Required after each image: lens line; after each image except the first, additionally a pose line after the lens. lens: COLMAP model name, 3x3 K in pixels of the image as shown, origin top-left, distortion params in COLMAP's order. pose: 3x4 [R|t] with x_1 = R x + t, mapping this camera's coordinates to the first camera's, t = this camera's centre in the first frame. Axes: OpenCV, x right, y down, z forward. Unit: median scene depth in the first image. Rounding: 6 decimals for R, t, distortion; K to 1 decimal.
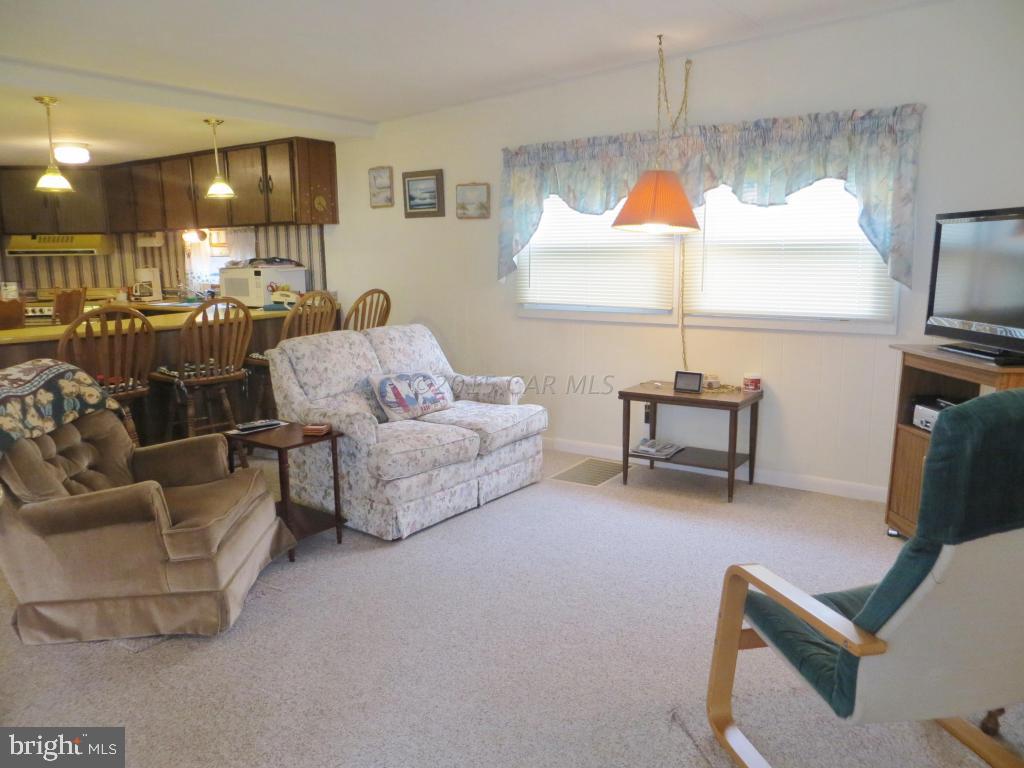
lens RADIAL K [[770.5, 0, 510.9], [0, 770.5, 386.2], [0, 0, 1]] dist [-0.010508, 0.001702]
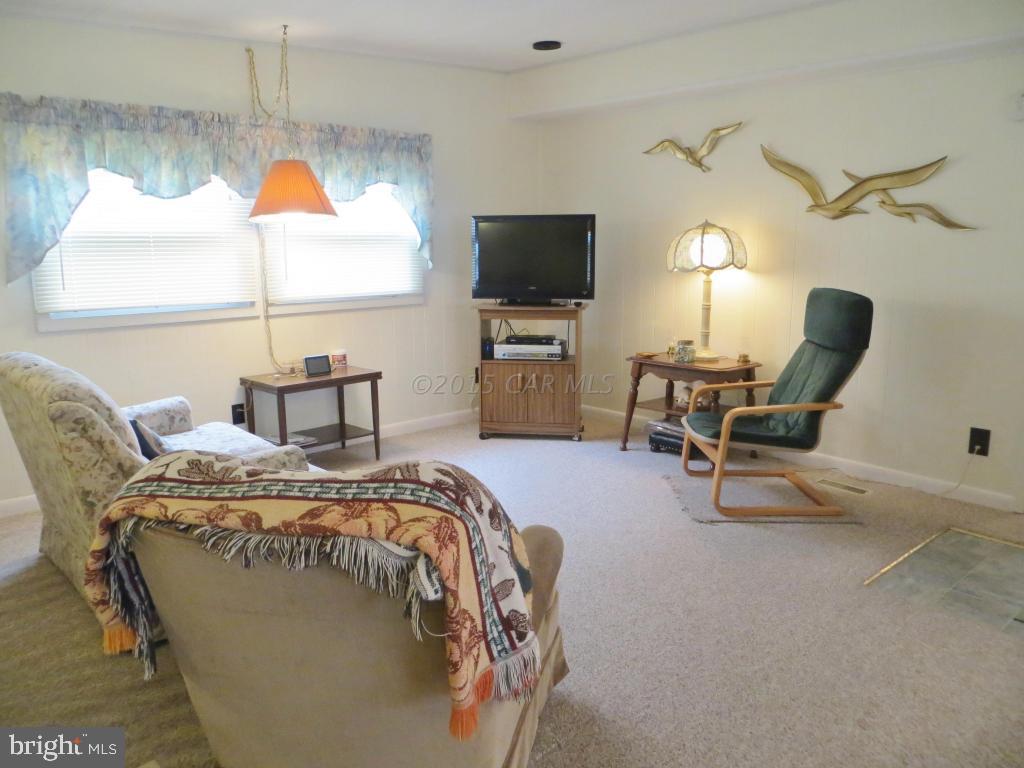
lens RADIAL K [[777.0, 0, 512.3], [0, 777.0, 381.4], [0, 0, 1]] dist [-0.005435, -0.007728]
pose [[0.212284, -0.166362, 0.962943, -0.618487], [0.171714, 0.976420, 0.130835, -0.065084], [-0.962003, 0.137576, 0.235845, 0.419058]]
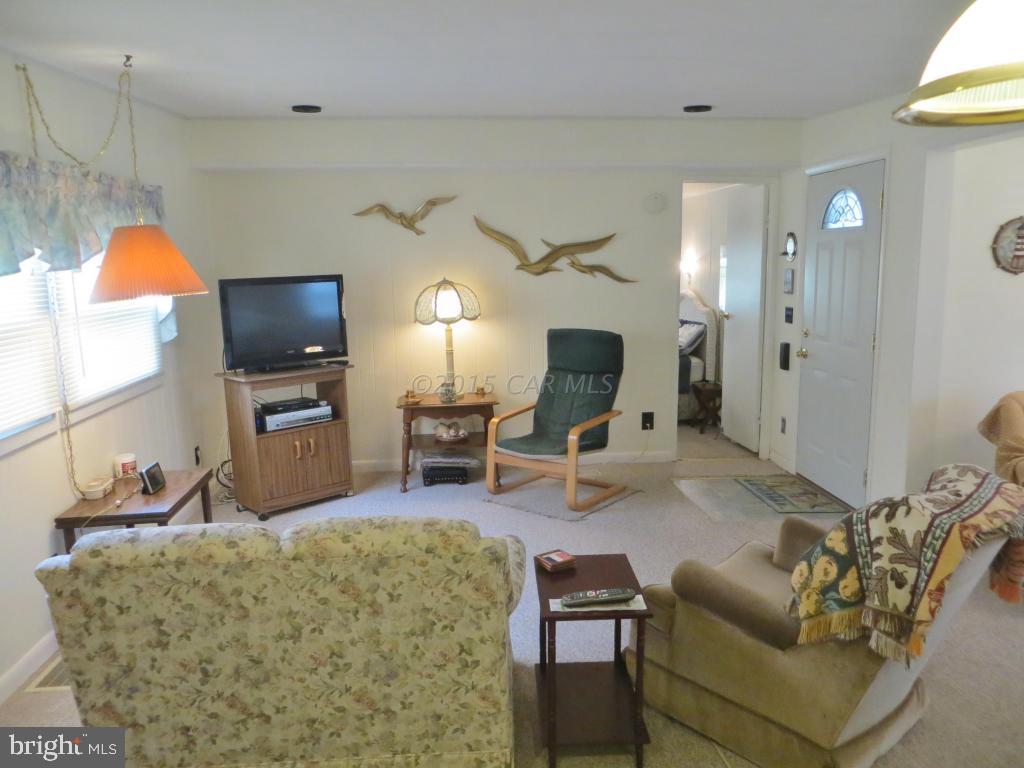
lens RADIAL K [[770.5, 0, 510.9], [0, 770.5, 386.2], [0, 0, 1]] dist [-0.010508, 0.001702]
pose [[-0.629596, -0.105369, 0.769744, -0.539810], [0.164080, 0.950380, 0.264303, -0.215234], [-0.759398, 0.292704, -0.581067, 0.977188]]
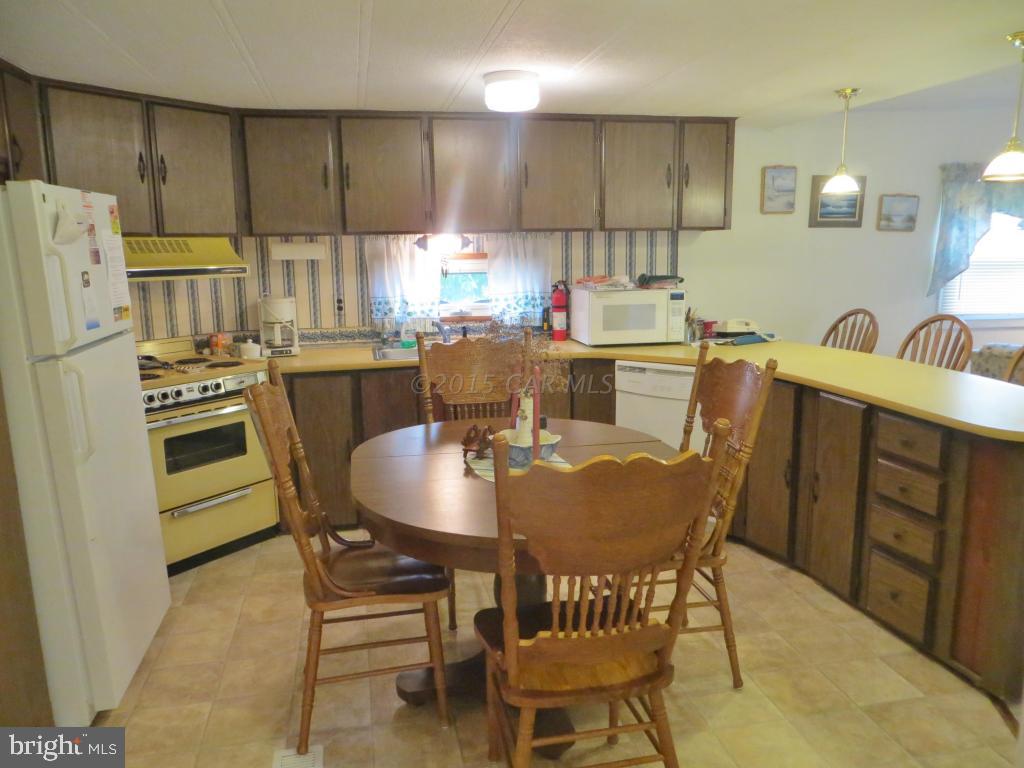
lens RADIAL K [[770.5, 0, 510.9], [0, 770.5, 386.2], [0, 0, 1]] dist [-0.010508, 0.001702]
pose [[0.686140, -0.125816, 0.716507, -1.143087], [0.126599, 0.990553, 0.052704, -0.143134], [-0.716369, 0.054547, 0.695586, 0.719052]]
